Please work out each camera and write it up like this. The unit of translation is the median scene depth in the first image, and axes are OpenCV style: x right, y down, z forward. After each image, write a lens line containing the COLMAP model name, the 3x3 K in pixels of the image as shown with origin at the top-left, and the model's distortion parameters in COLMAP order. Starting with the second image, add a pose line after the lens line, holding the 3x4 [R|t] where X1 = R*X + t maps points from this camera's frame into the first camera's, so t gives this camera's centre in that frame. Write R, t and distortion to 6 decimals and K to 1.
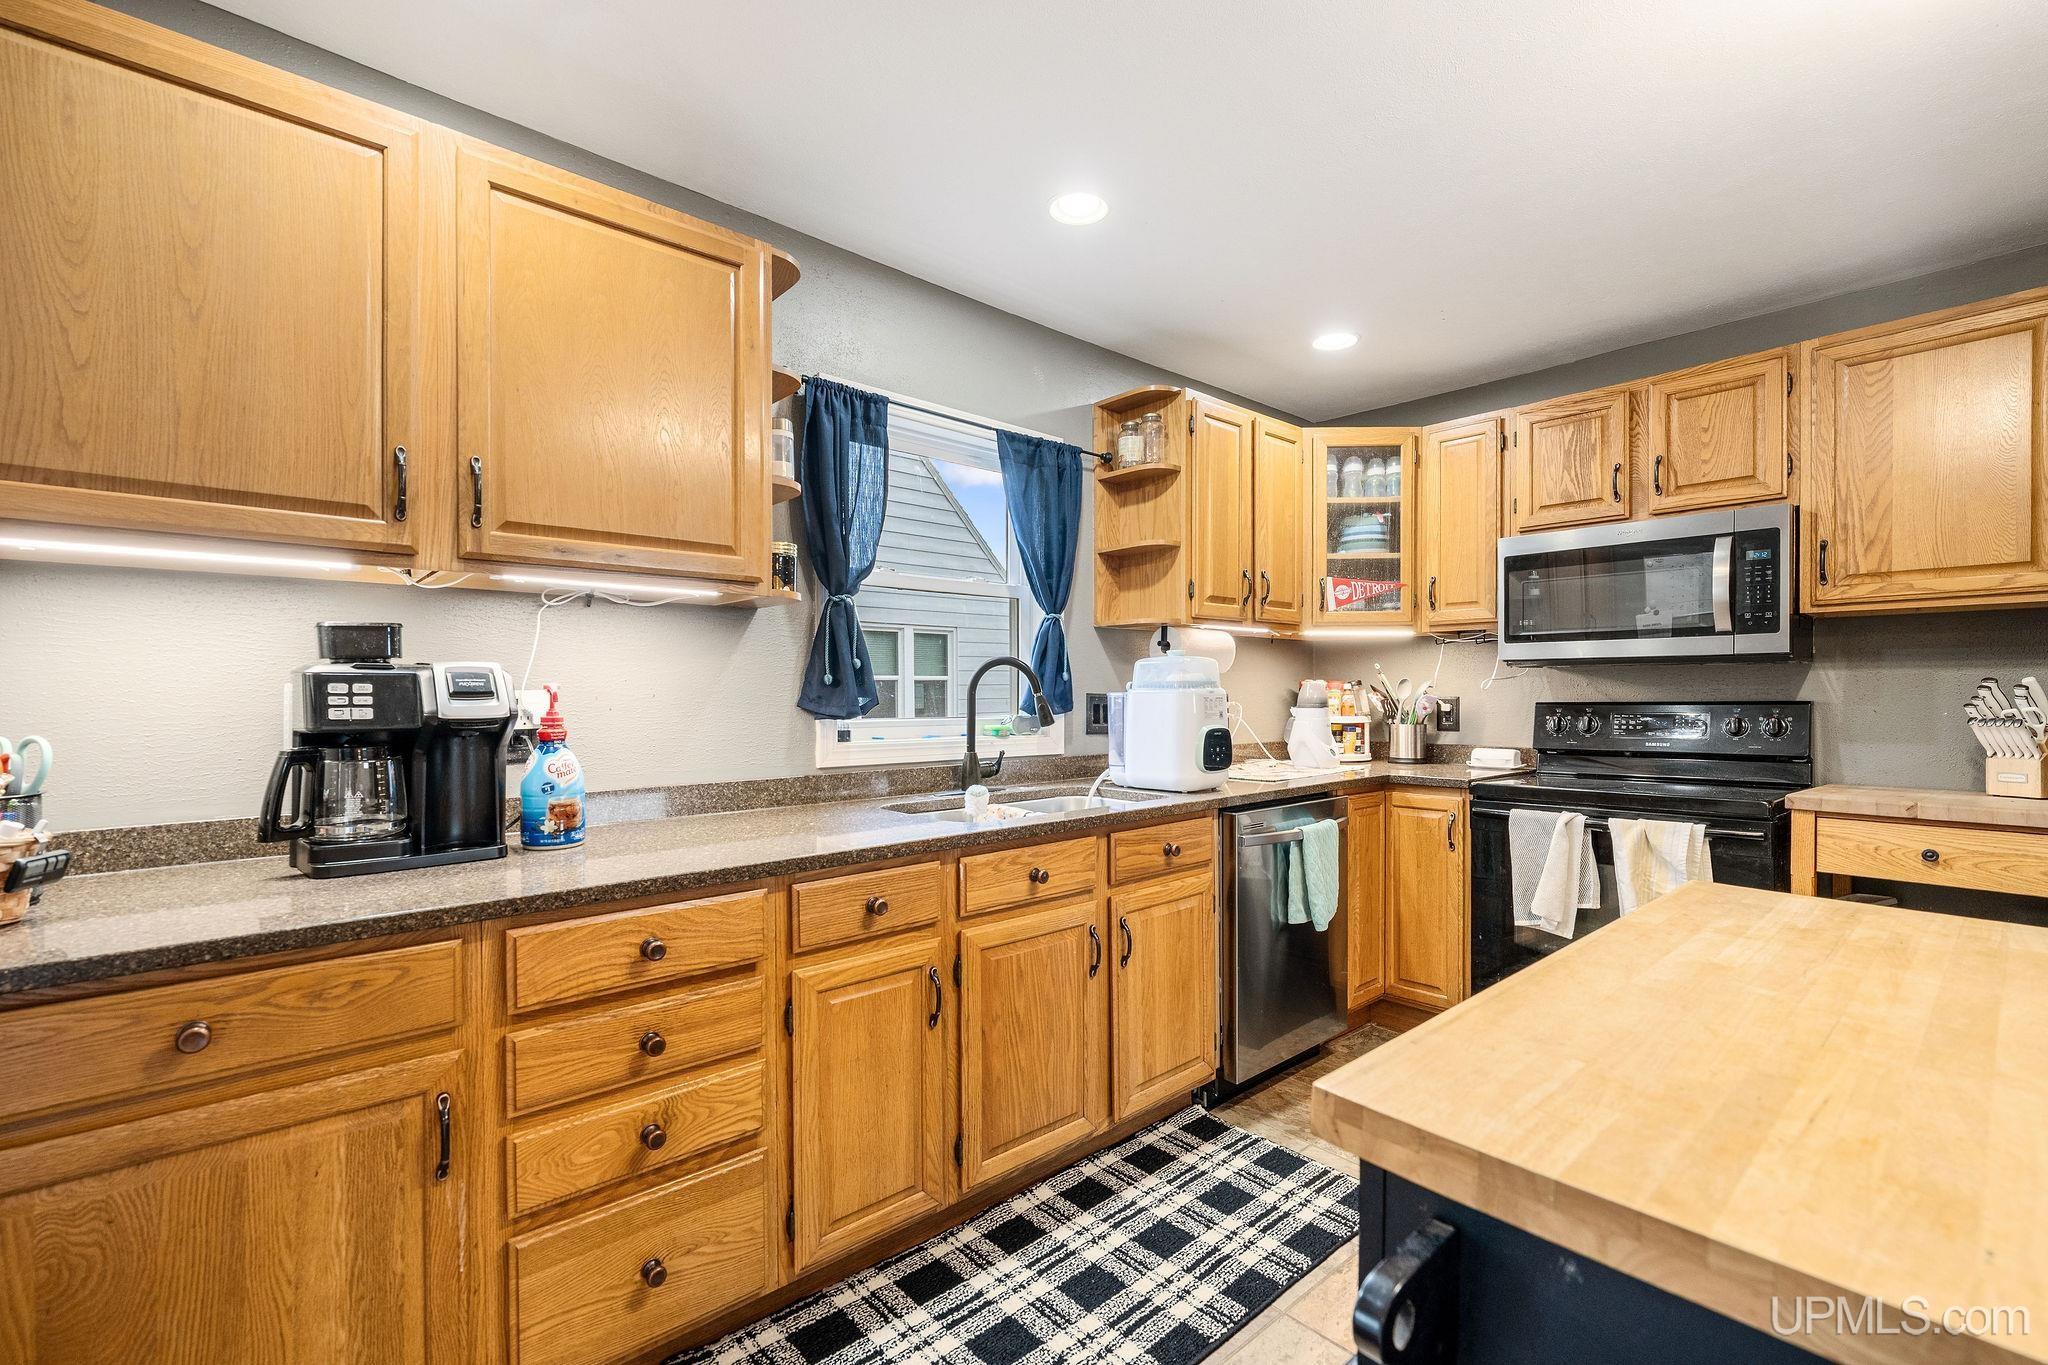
lens RADIAL K [[889.2, 0, 1026.8], [0, 889.2, 699.6], [0, 0, 1]] dist [0.000378, -0.000100]
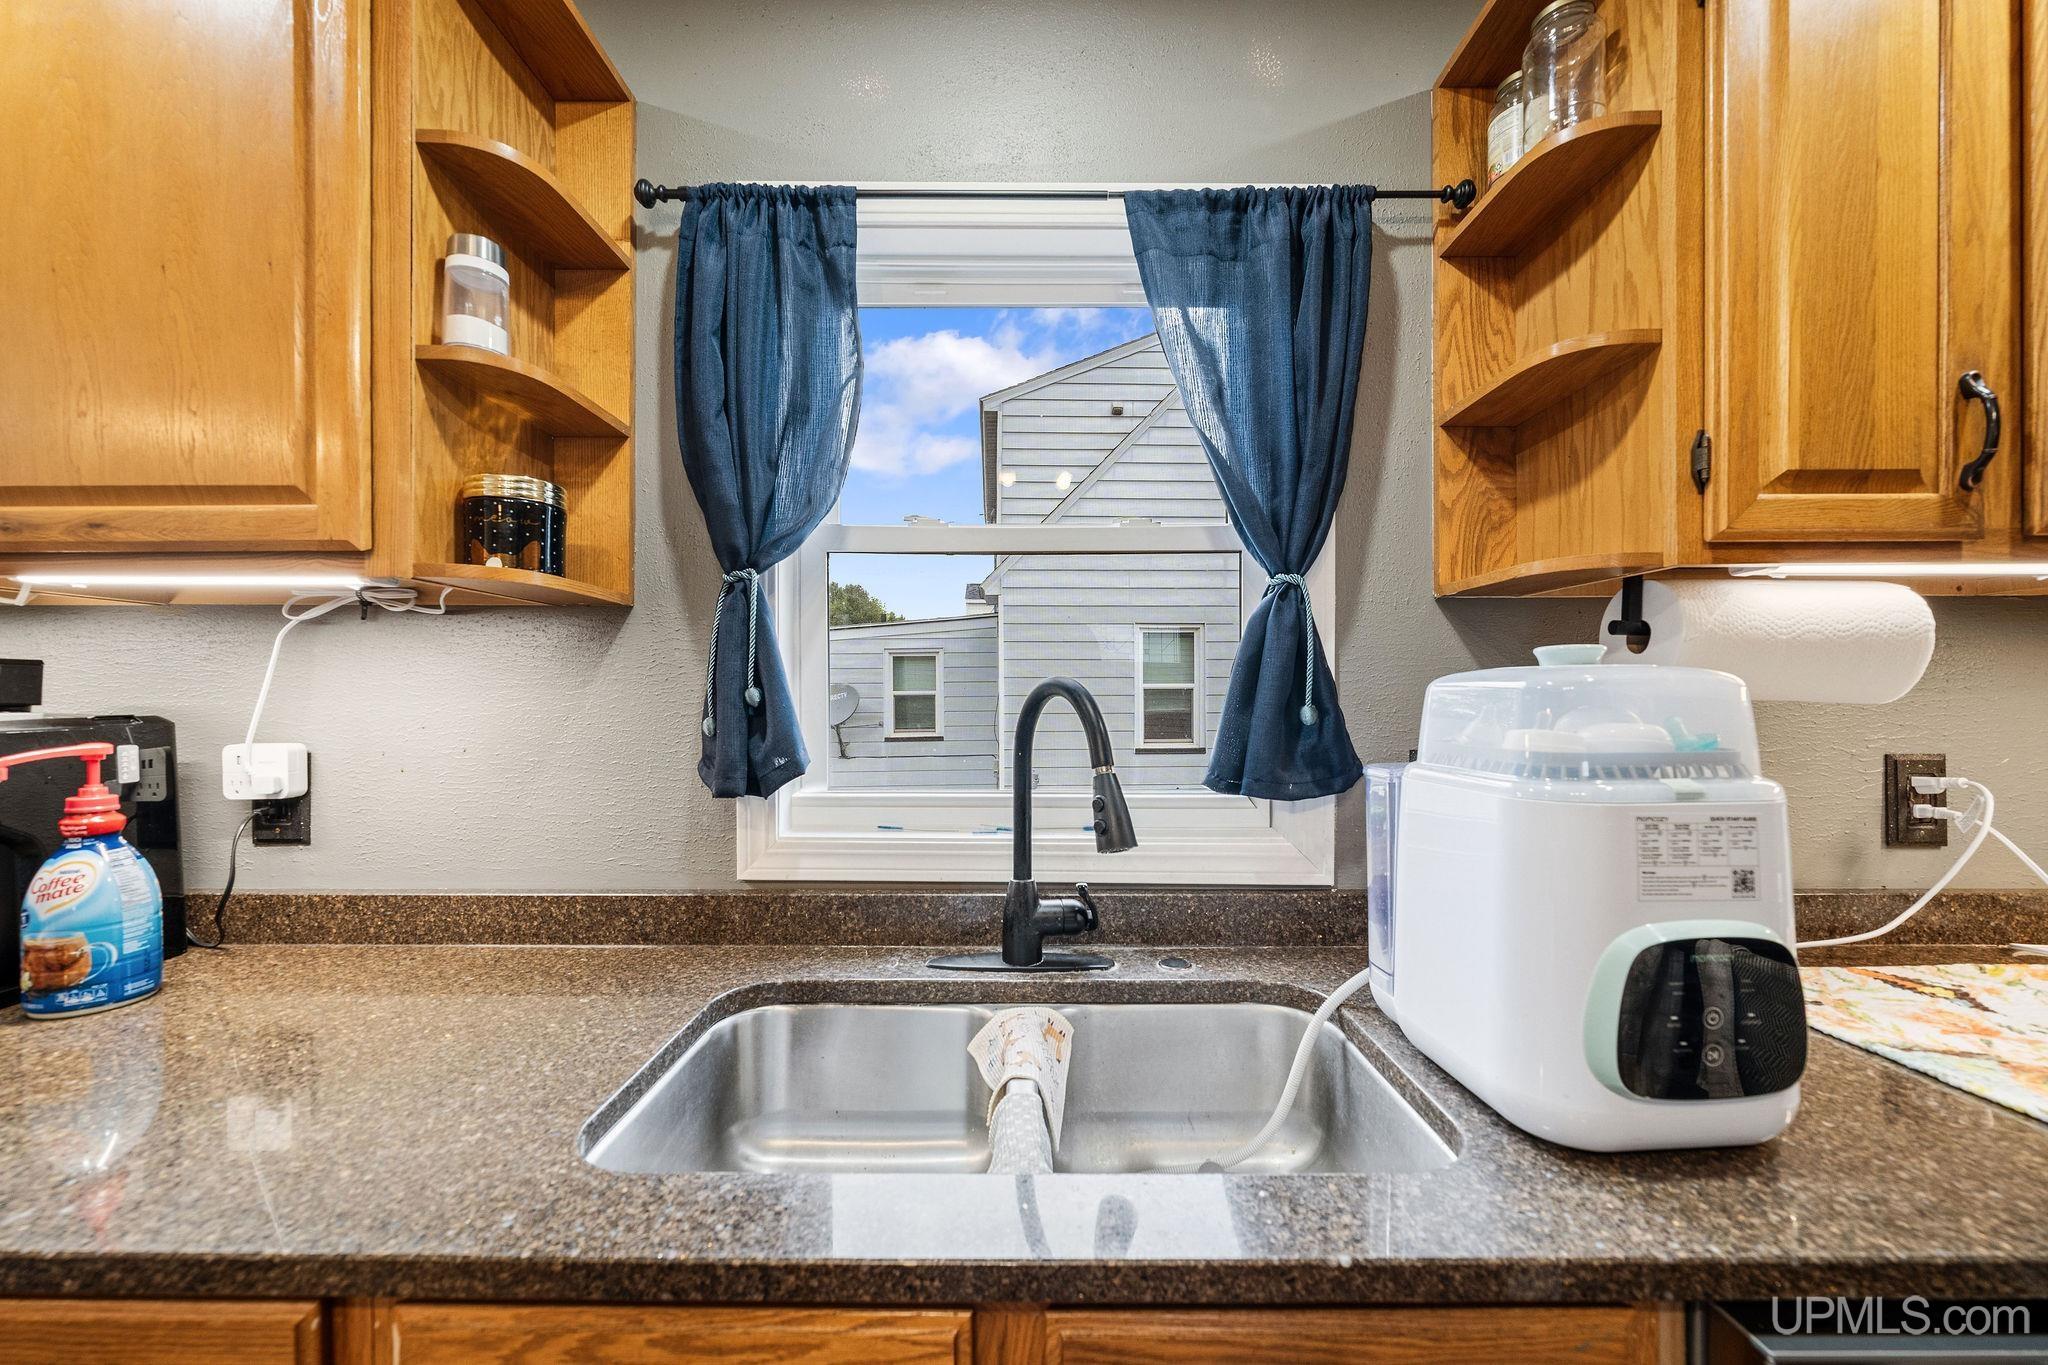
lens RADIAL K [[771.1, 0, 1031.1], [0, 771.1, 698.7], [0, 0, 1]] dist [-0.002902, 0.000084]
pose [[0.745482, 0.004260, -0.666512, 0.190363], [-0.006545, 0.999978, -0.000929, -0.032250], [0.666493, 0.005054, 0.745494, 0.616398]]
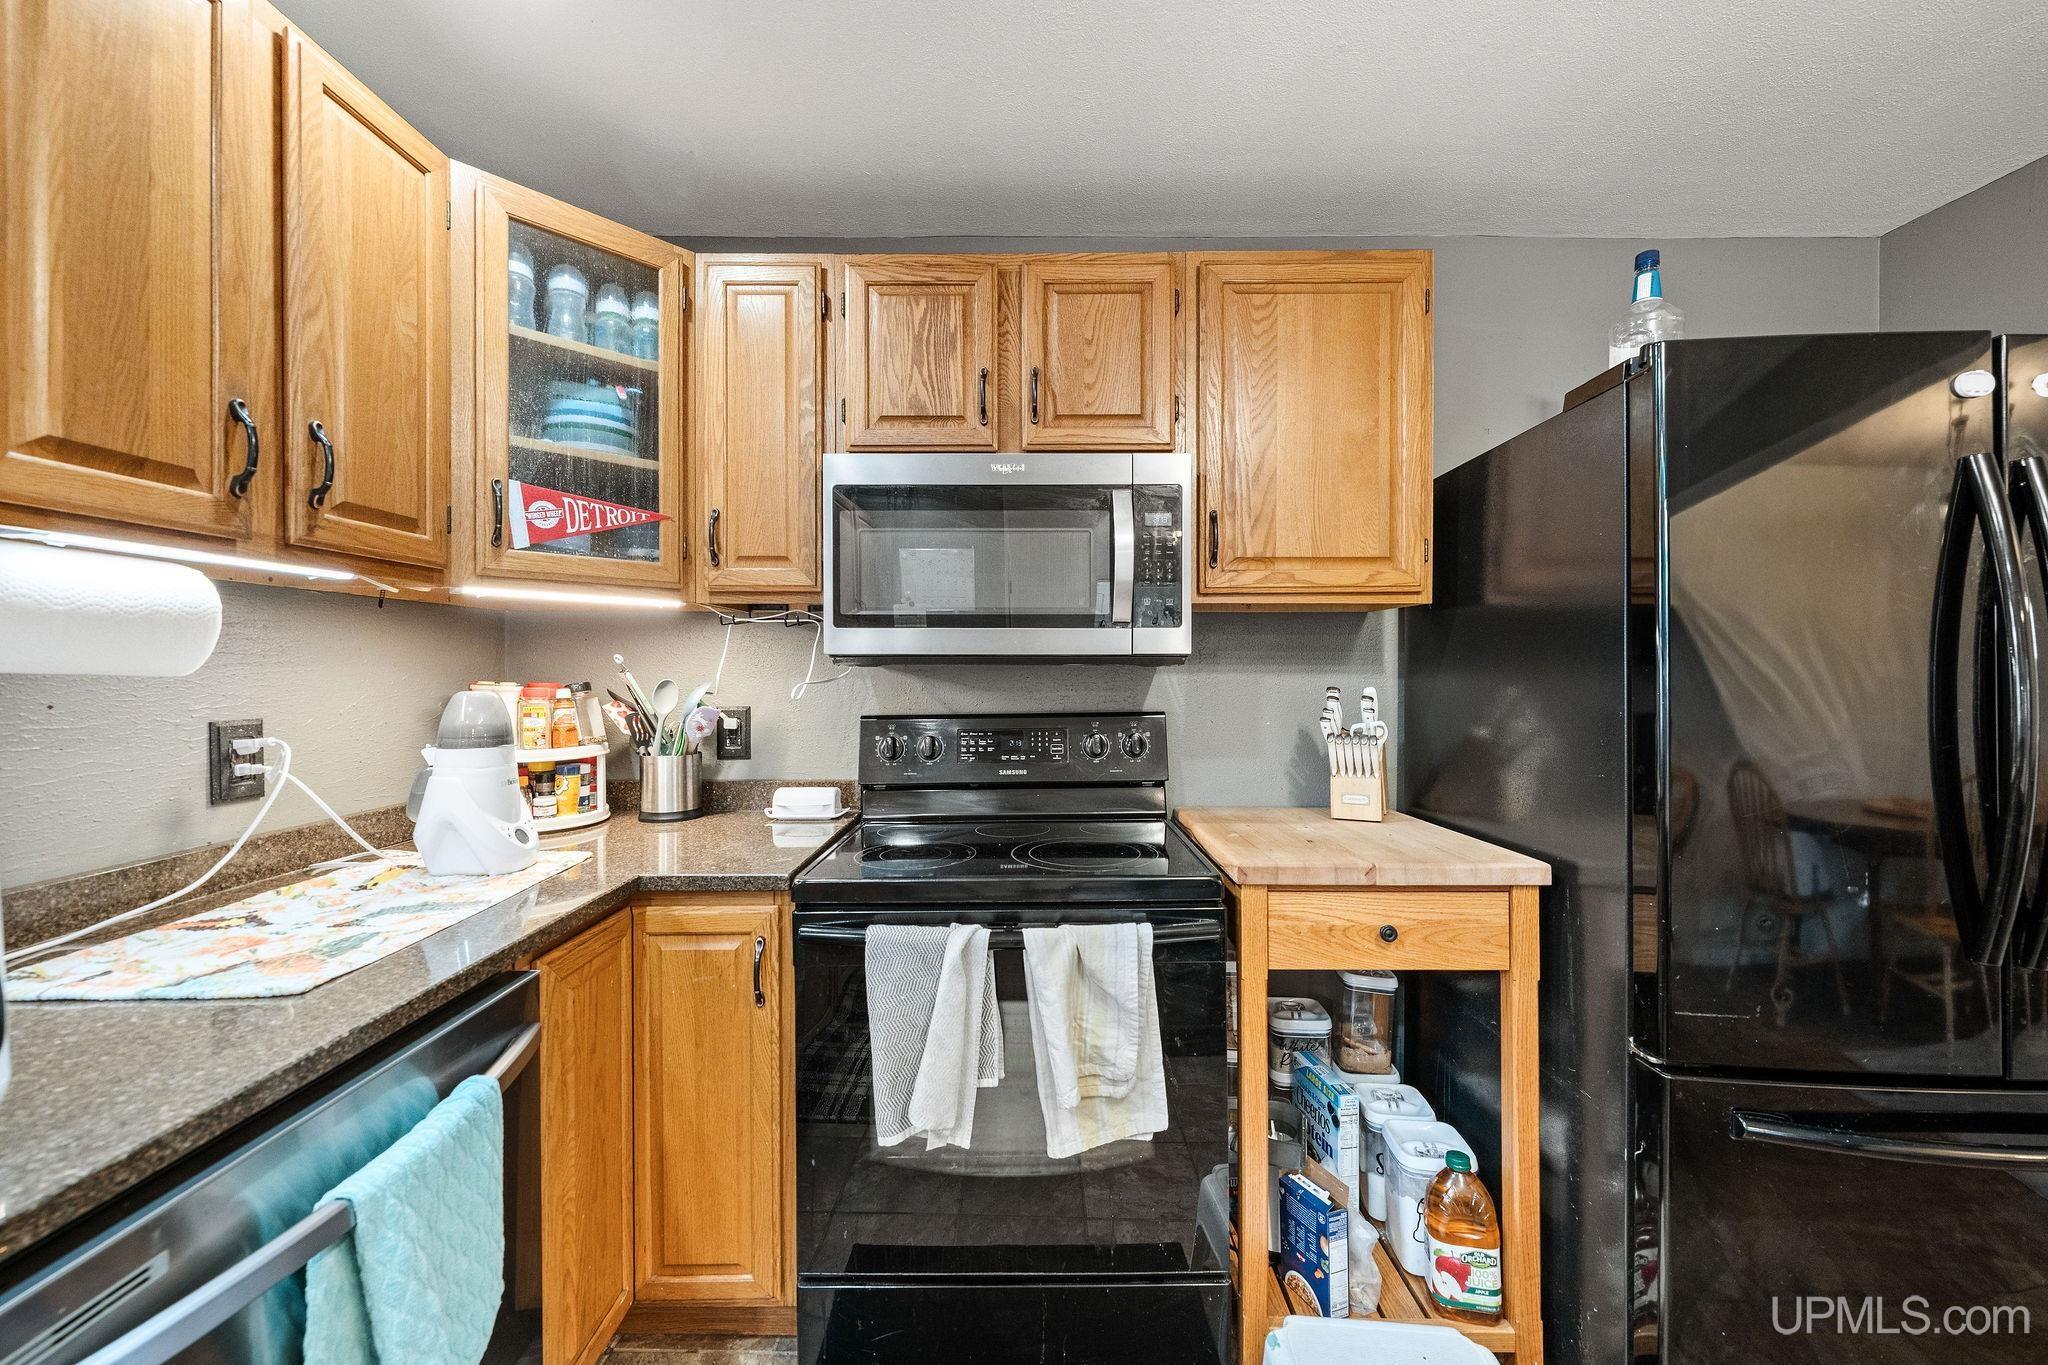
lens RADIAL K [[771.1, 0, 1018.3], [0, 771.1, 672.5], [0, 0, 1]] dist [-0.002902, 0.000084]
pose [[0.666865, -0.002981, 0.745172, 0.235891], [0.005883, 0.999982, -0.001265, -0.031698], [-0.745155, 0.005228, 0.666871, 0.573565]]
